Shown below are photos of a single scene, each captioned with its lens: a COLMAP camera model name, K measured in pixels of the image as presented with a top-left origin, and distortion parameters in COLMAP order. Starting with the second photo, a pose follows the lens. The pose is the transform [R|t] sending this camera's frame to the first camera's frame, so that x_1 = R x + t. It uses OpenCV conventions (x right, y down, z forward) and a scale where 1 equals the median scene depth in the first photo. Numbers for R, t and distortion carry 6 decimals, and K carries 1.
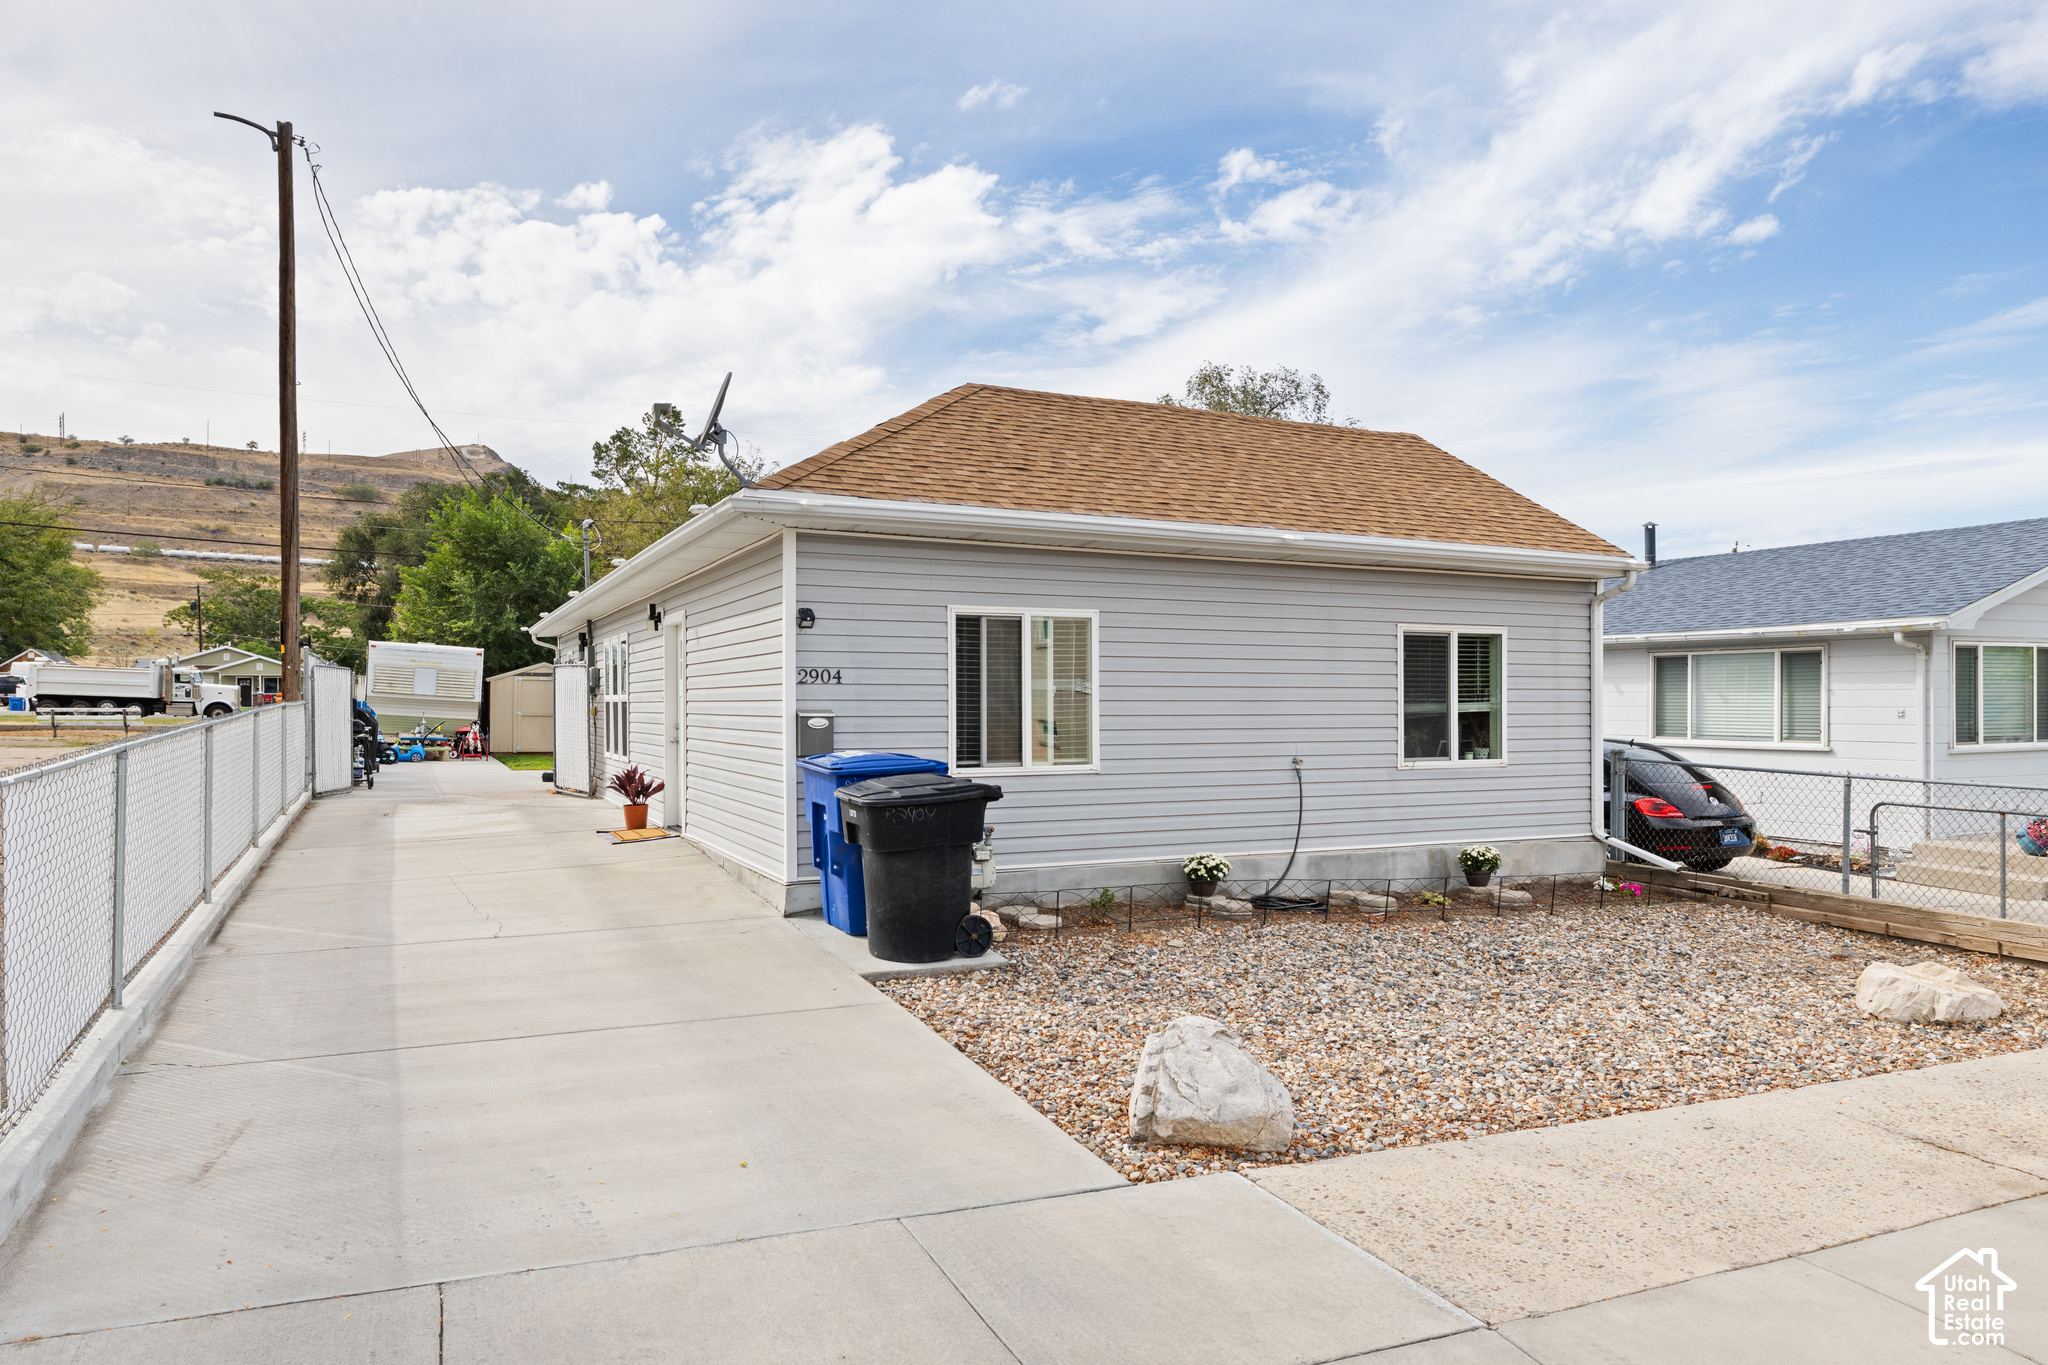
lens RADIAL K [[1340.1, 0, 1022.7], [0, 1340.1, 691.7], [0, 0, 1]] dist [0.010207, 0.000639]
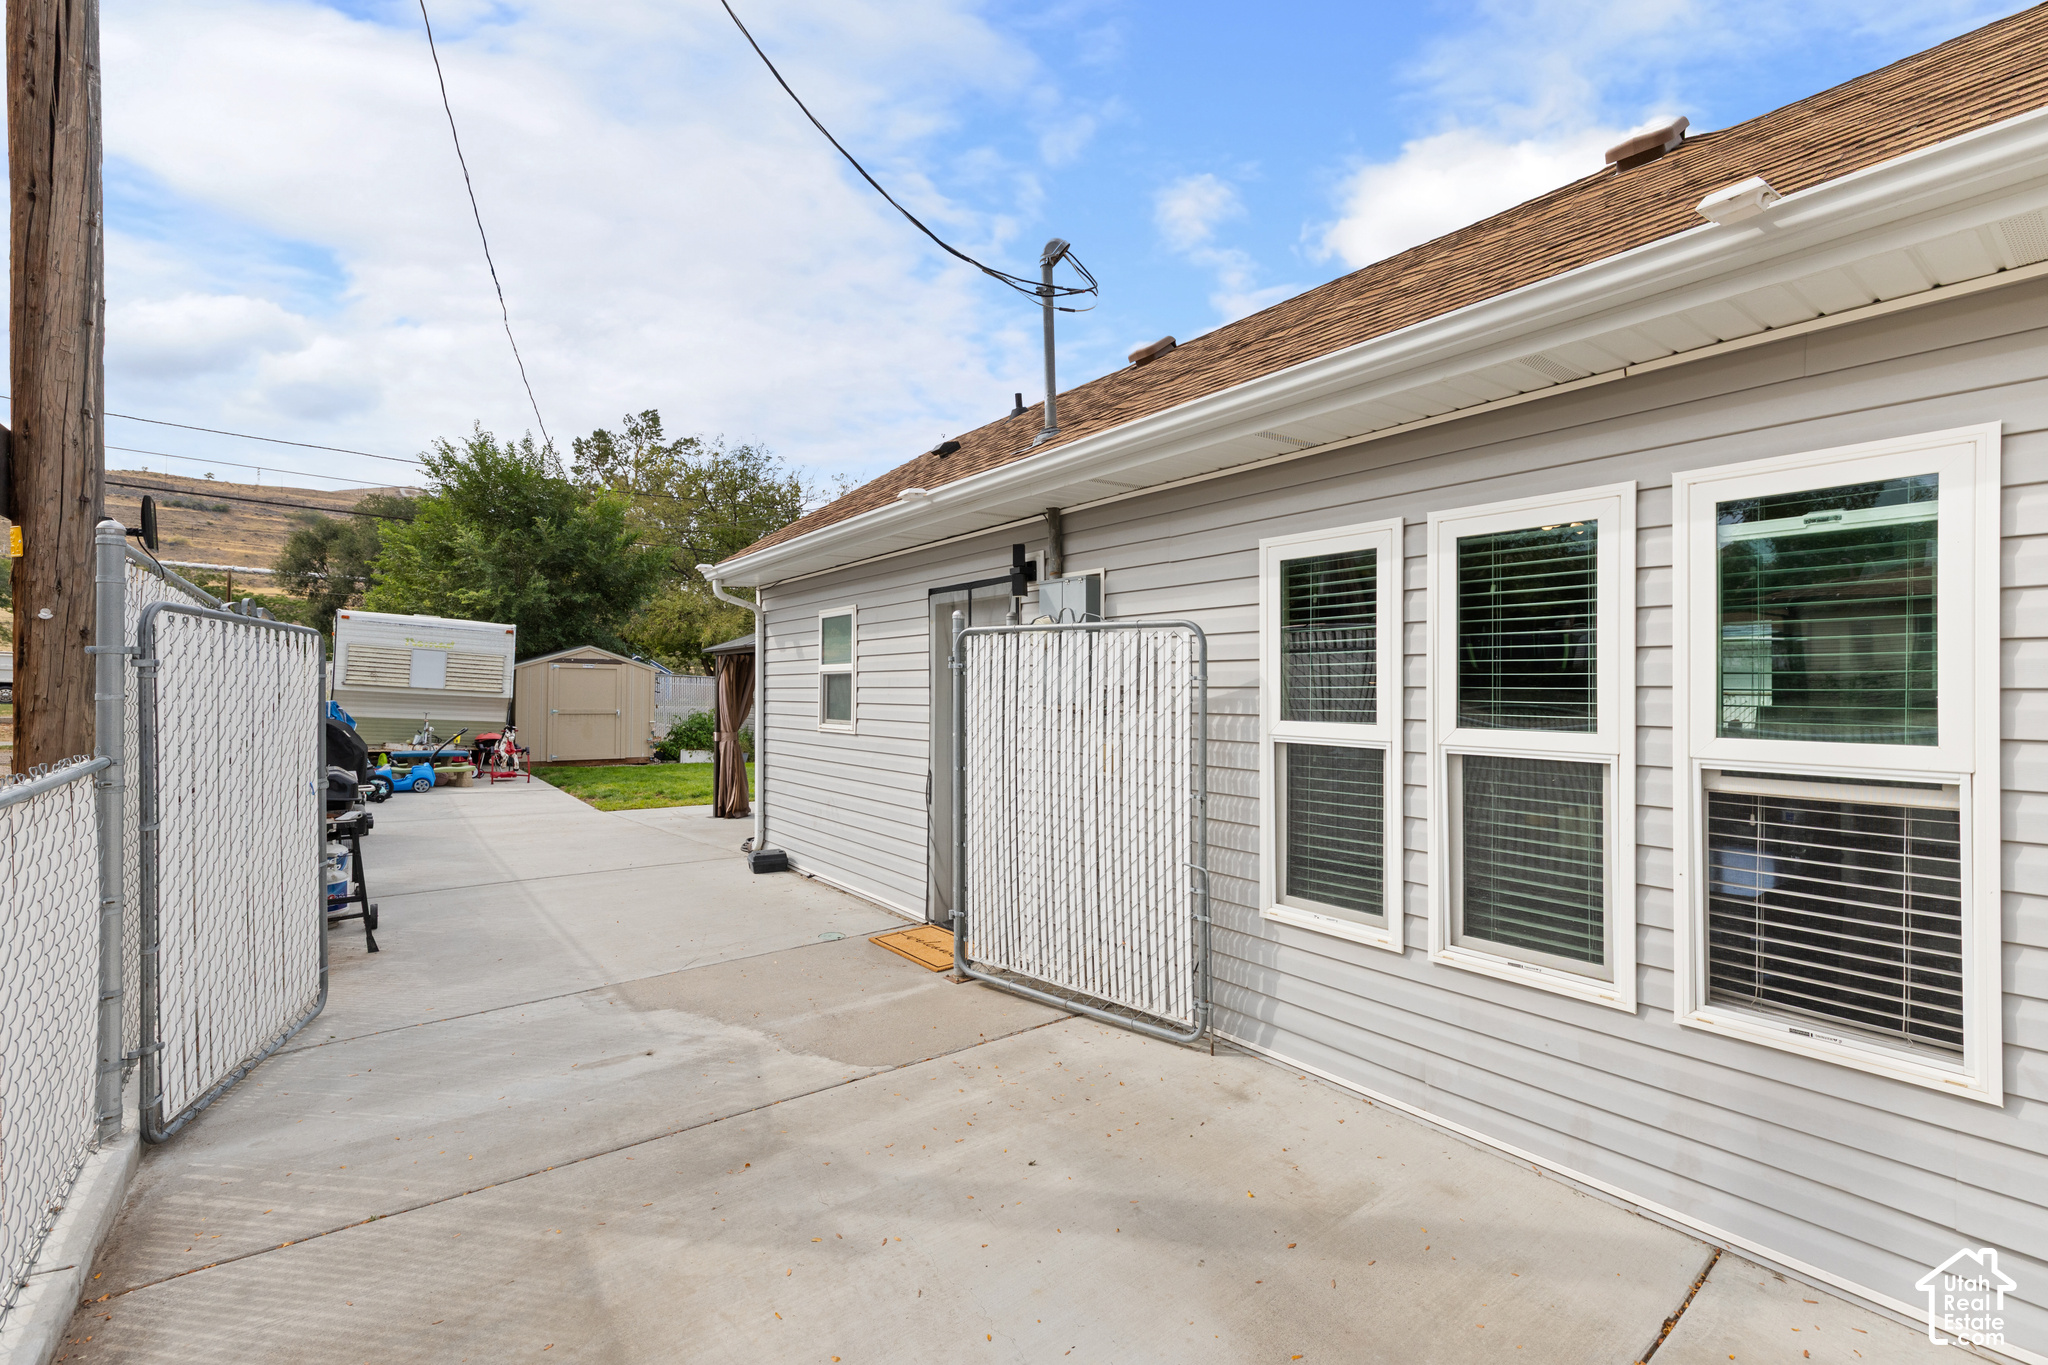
lens RADIAL K [[890.4, 0, 1023.1], [0, 890.4, 679.5], [0, 0, 1]] dist [-0.000011, 0.001461]
pose [[0.976457, 0.002138, 0.215702, -0.223796], [-0.002476, 0.999996, 0.001295, -0.003249], [-0.215698, -0.001799, 0.976458, 0.442930]]
